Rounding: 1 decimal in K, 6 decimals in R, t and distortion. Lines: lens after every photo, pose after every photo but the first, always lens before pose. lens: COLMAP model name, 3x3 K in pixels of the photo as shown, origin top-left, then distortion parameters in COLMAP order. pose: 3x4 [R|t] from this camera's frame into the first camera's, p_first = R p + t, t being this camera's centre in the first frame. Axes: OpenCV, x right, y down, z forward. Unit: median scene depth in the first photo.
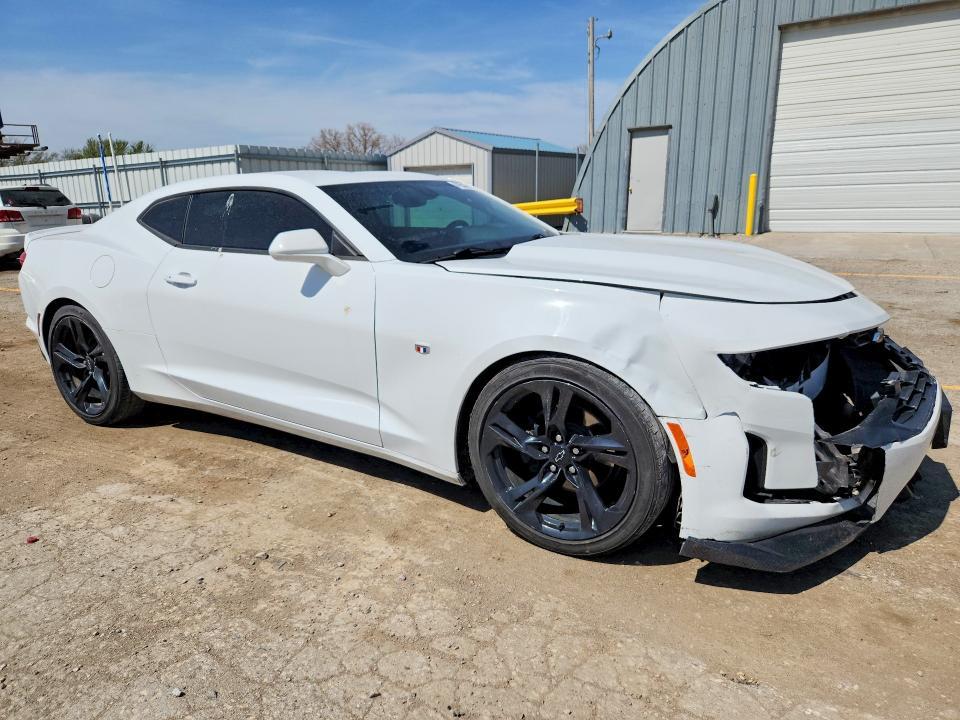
lens RADIAL K [[654.1, 0, 473.9], [0, 654.1, 359.0], [0, 0, 1]] dist [0.045338, -0.035234]
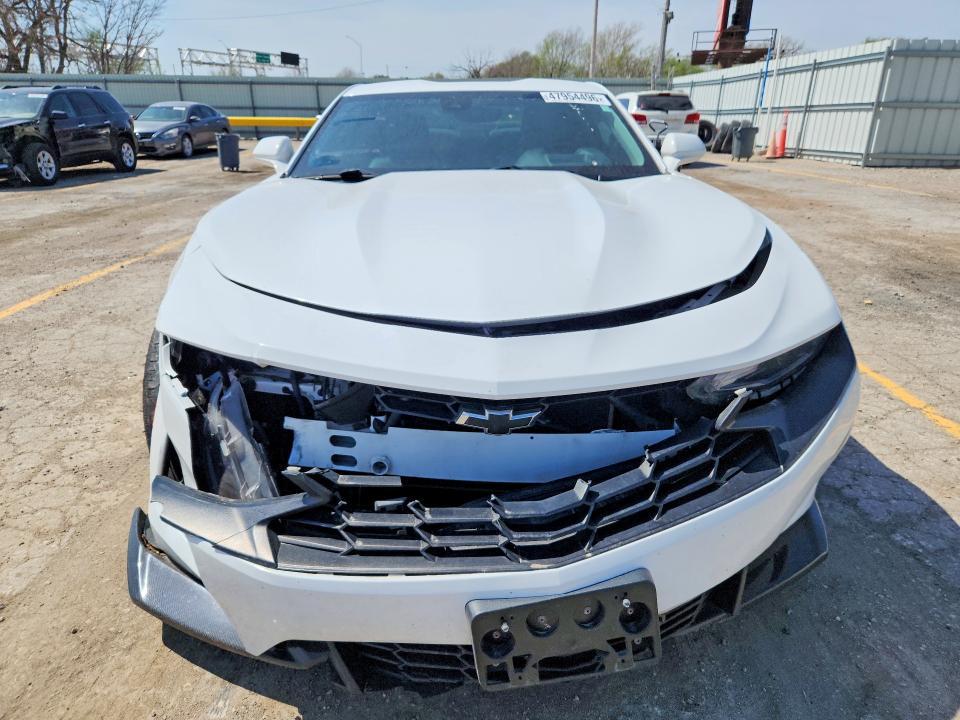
lens RADIAL K [[654.1, 0, 473.9], [0, 654.1, 359.0], [0, 0, 1]] dist [0.045338, -0.035234]
pose [[0.516741, 0.329823, -0.790060, 0.152559], [-0.223825, 0.942765, 0.247179, -0.031684], [0.826366, 0.049107, 0.560988, 0.107771]]
